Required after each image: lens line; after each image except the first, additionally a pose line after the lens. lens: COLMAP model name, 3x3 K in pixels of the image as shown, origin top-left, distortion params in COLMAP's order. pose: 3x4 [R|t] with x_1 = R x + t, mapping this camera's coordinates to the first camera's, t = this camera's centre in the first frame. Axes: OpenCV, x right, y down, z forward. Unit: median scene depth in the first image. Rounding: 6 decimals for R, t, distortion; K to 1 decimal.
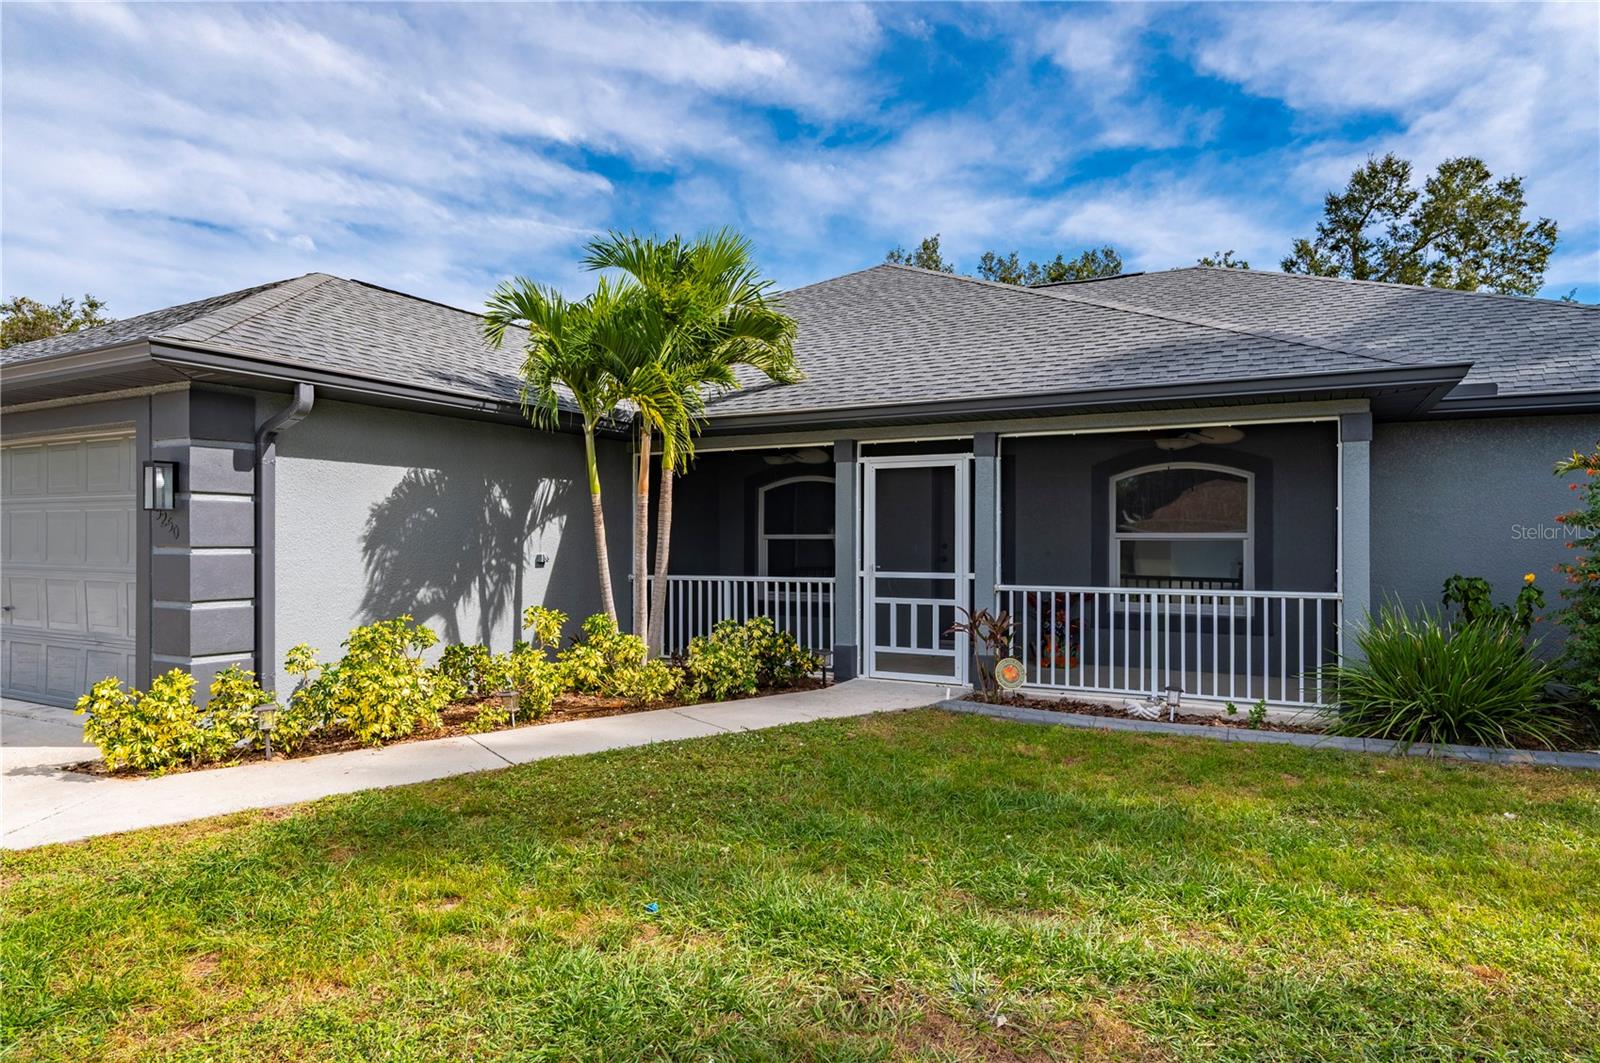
lens RADIAL K [[910.7, 0, 802.4], [0, 910.7, 532.5], [0, 0, 1]] dist [-0.027945, -0.001735]
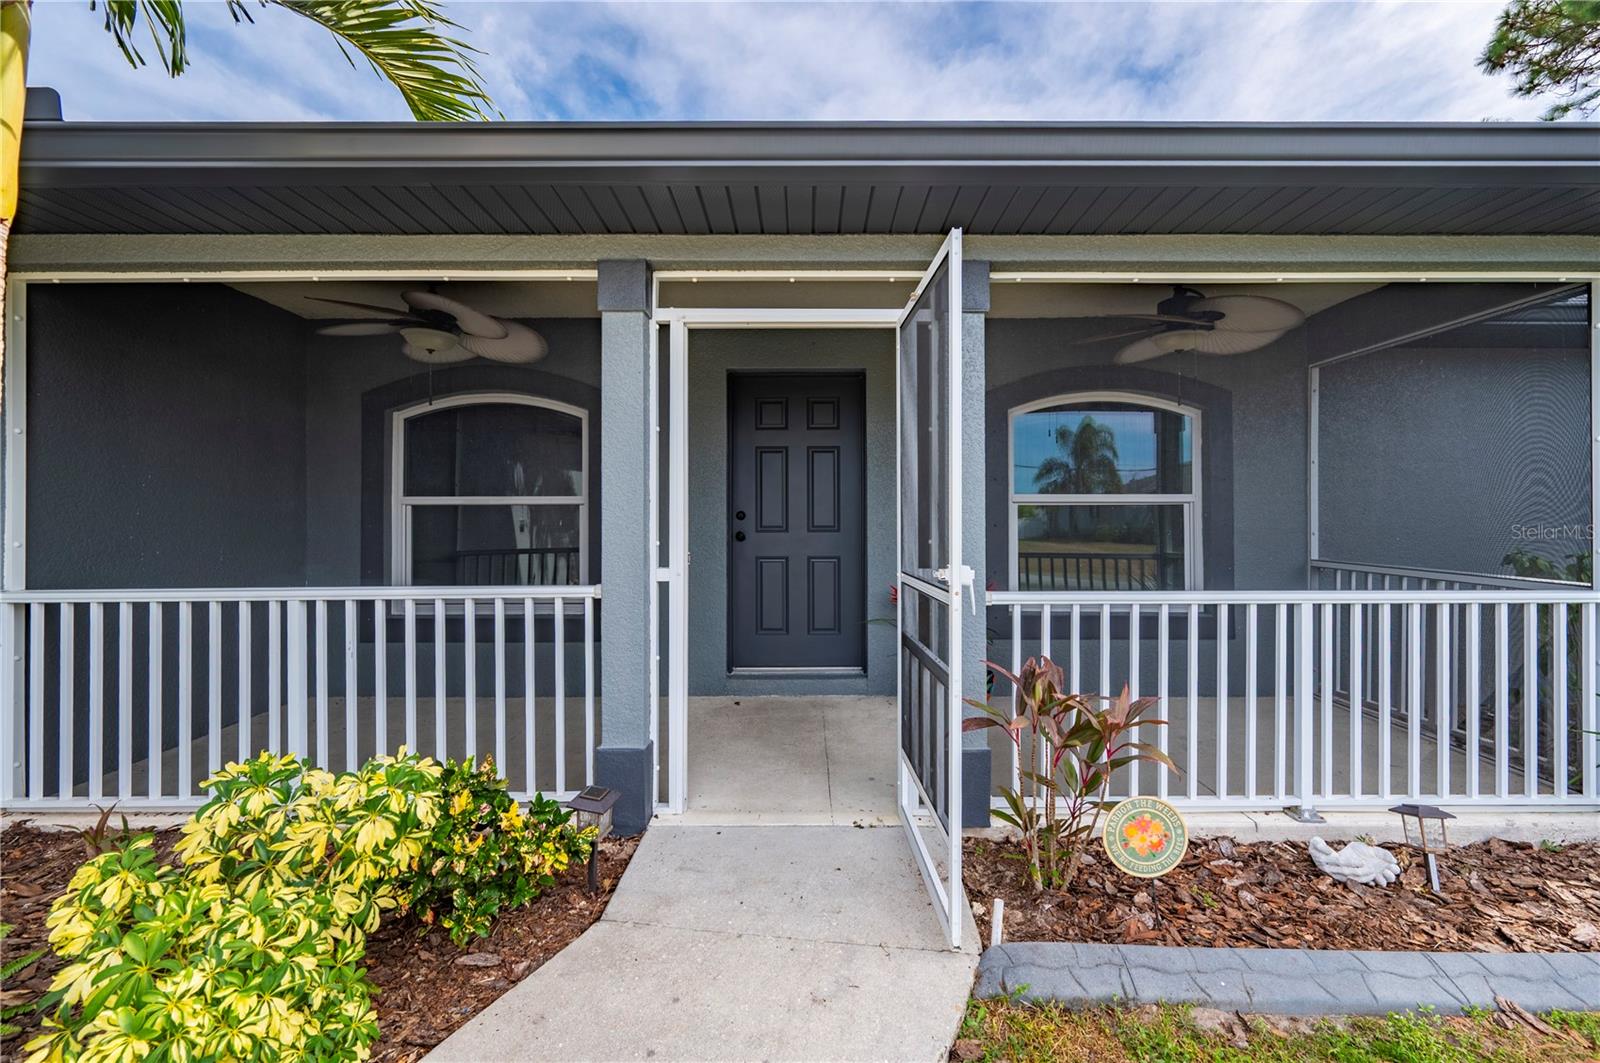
lens RADIAL K [[656.9, 0, 790.1], [0, 656.9, 516.8], [0, 0, 1]] dist [0.002229, 0.000229]
pose [[0.882553, -0.001085, 0.470211, -0.027159], [-0.001107, 0.999990, 0.004386, 0.014722], [-0.470211, -0.004391, 0.882543, 0.641901]]
